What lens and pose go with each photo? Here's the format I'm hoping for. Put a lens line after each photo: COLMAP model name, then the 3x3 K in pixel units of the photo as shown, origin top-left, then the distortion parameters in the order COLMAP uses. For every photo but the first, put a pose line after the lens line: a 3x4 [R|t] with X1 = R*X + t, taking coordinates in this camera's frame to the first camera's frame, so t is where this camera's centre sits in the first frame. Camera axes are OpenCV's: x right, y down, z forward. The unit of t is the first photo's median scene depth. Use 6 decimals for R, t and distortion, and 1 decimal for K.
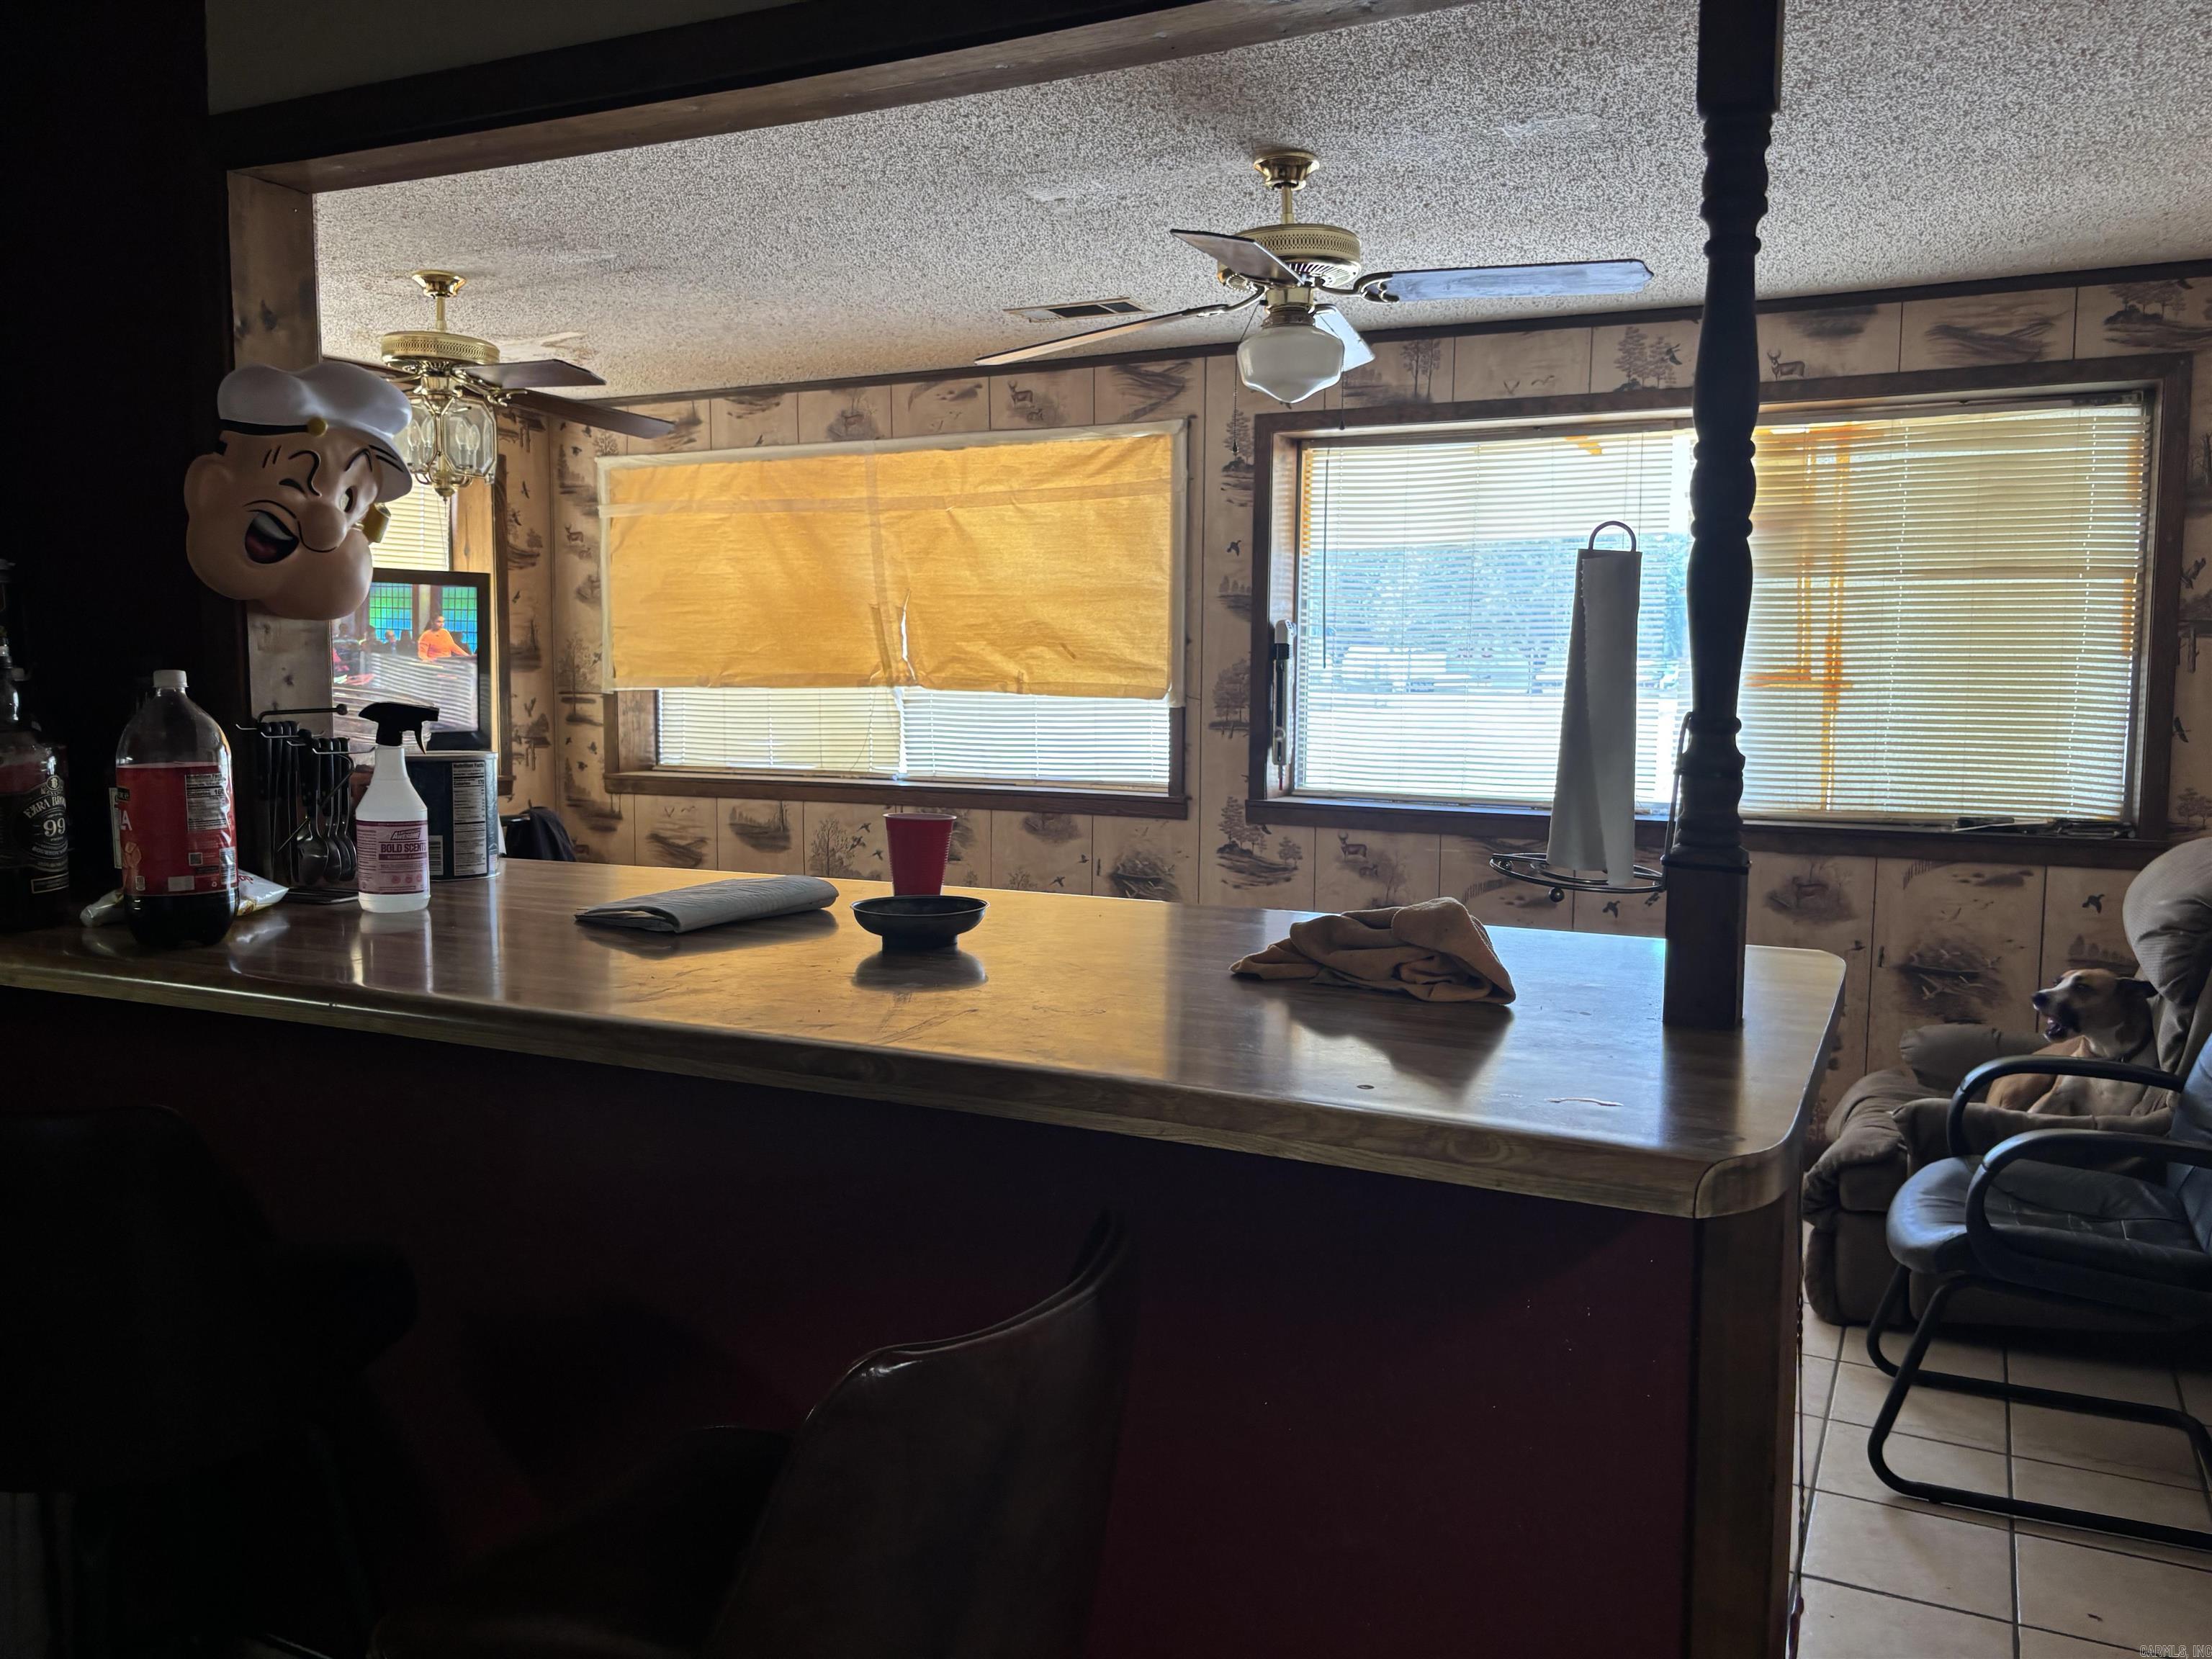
lens RADIAL K [[1666.3, 0, 1102.1], [0, 1666.3, 807.5], [0, 0, 1]] dist [0.056301, -0.070913]
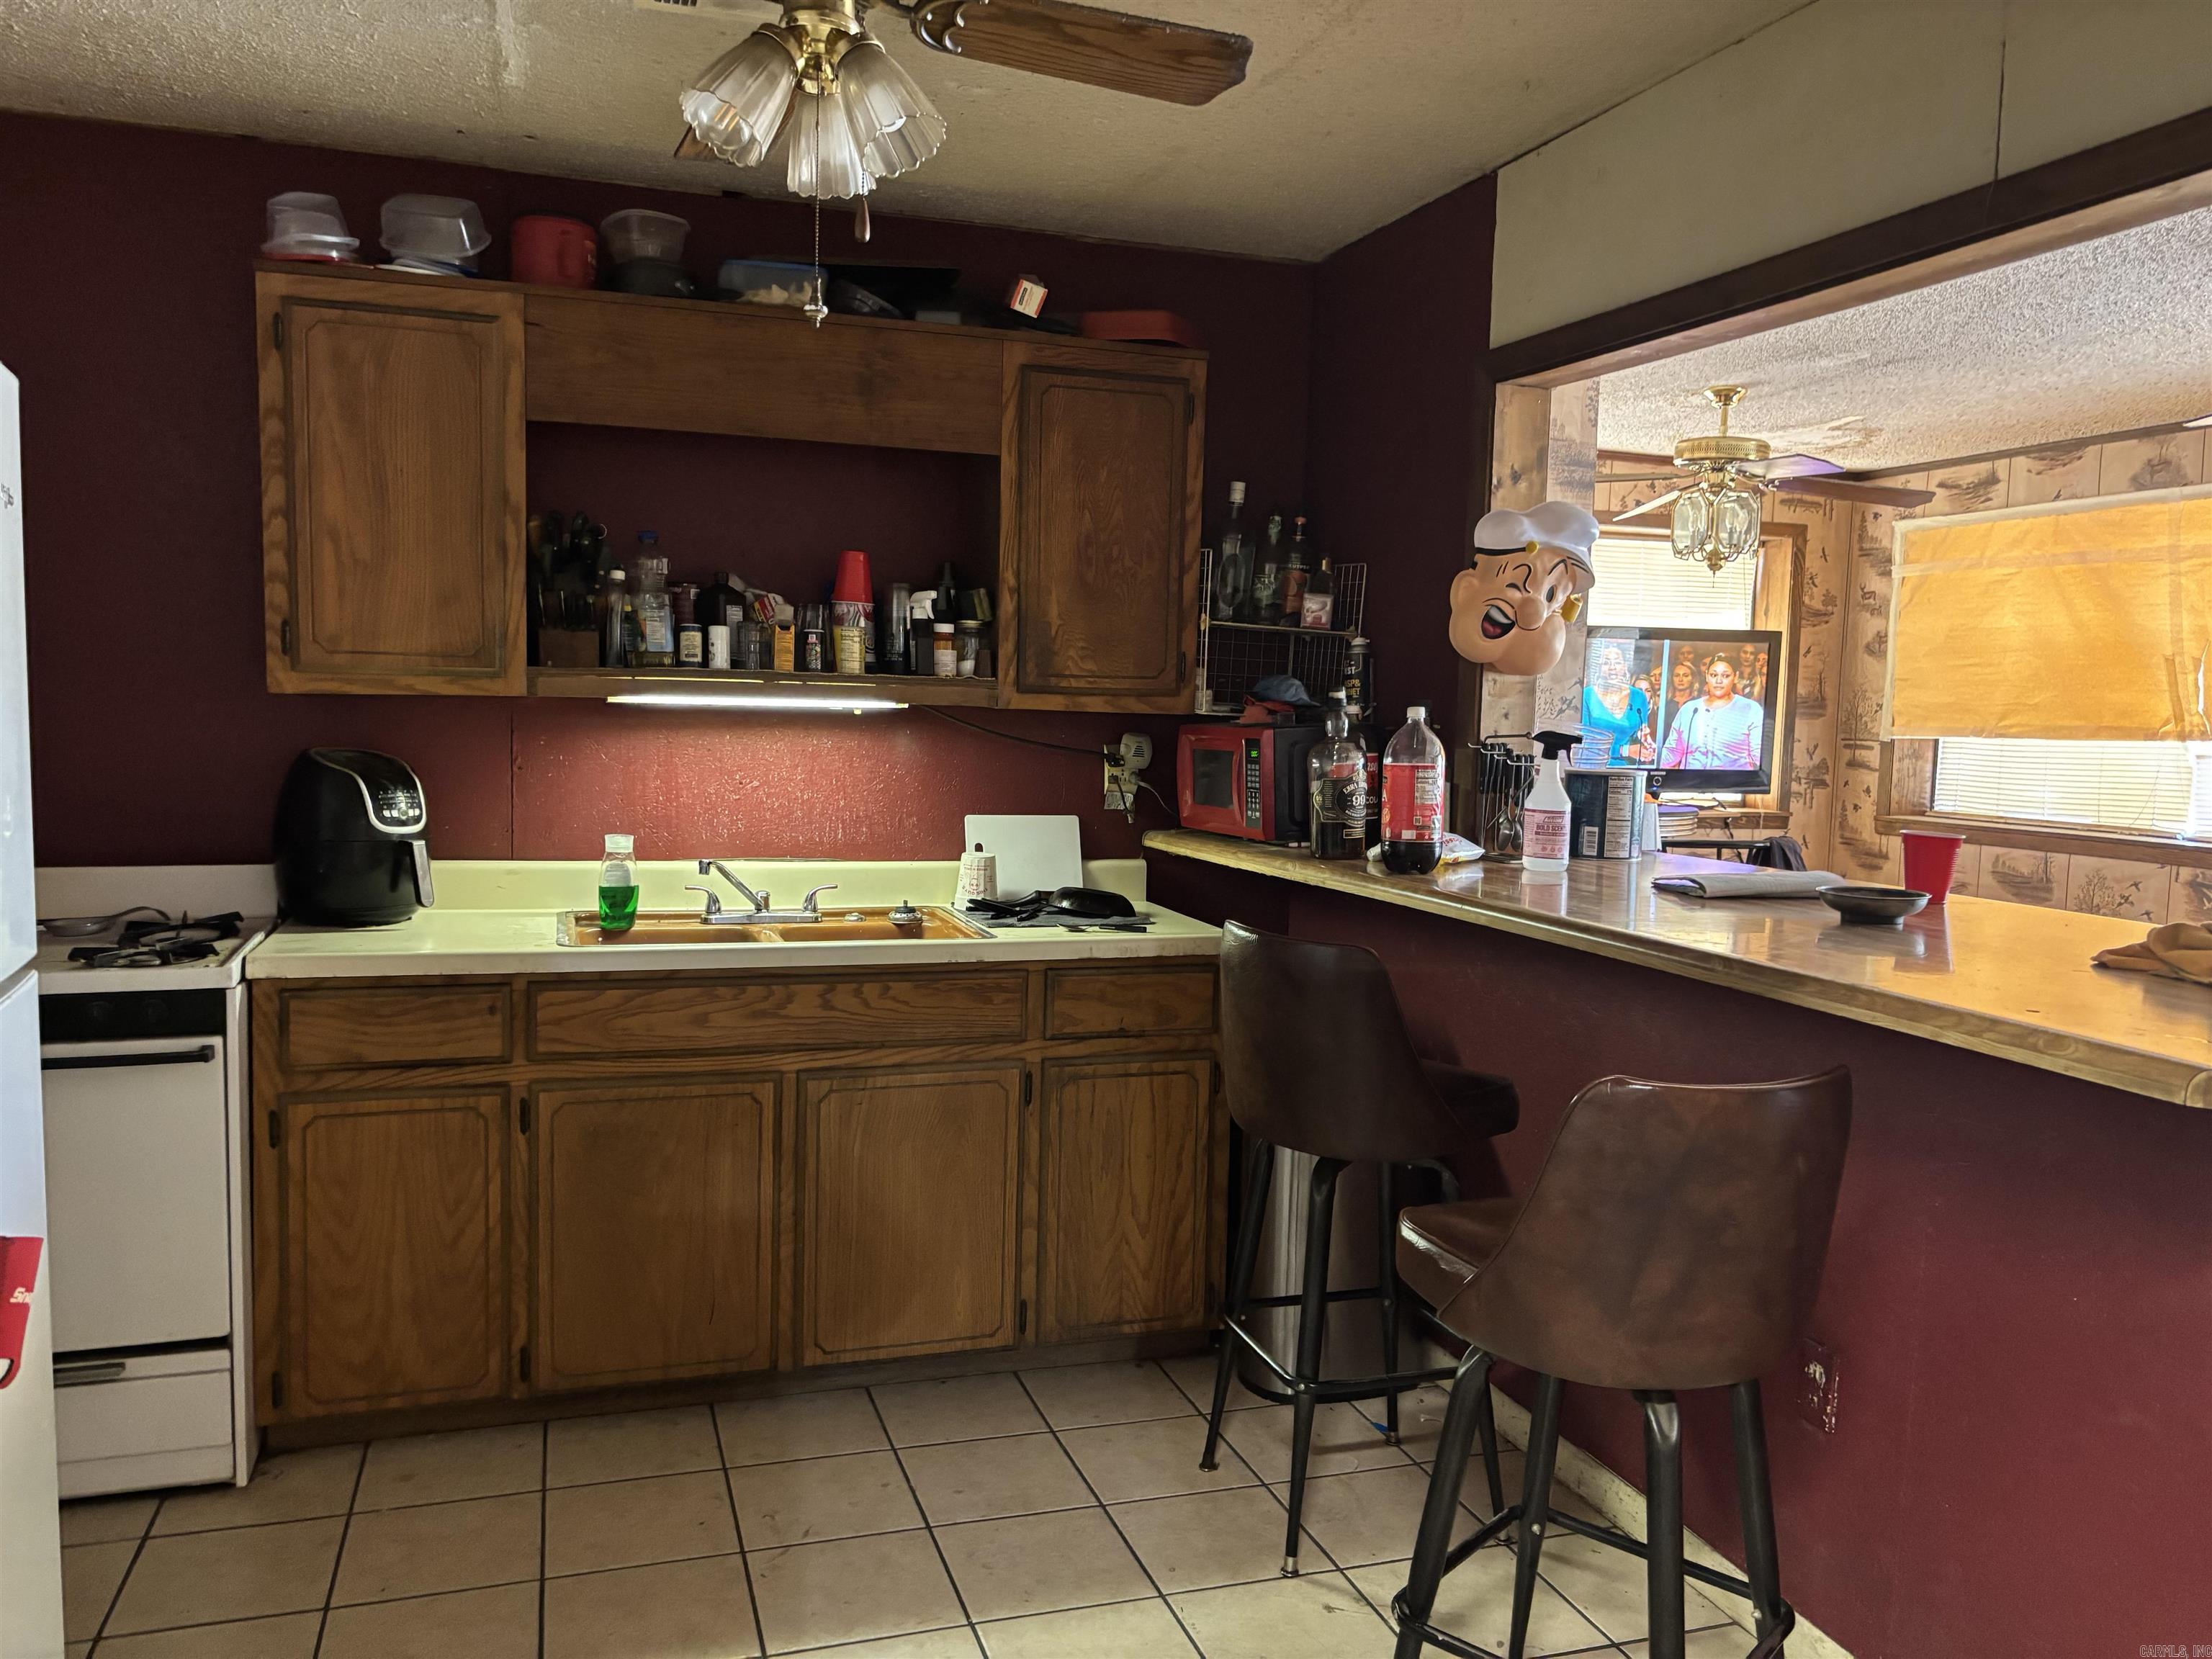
lens RADIAL K [[1666.3, 0, 1113.9], [0, 1666.3, 828.1], [0, 0, 1]] dist [0.056301, -0.070913]
pose [[0.708309, 0.067181, -0.702698, 0.164308], [-0.079525, 0.996718, 0.015130, 0.014984], [0.701408, 0.045166, 0.711327, -0.153306]]
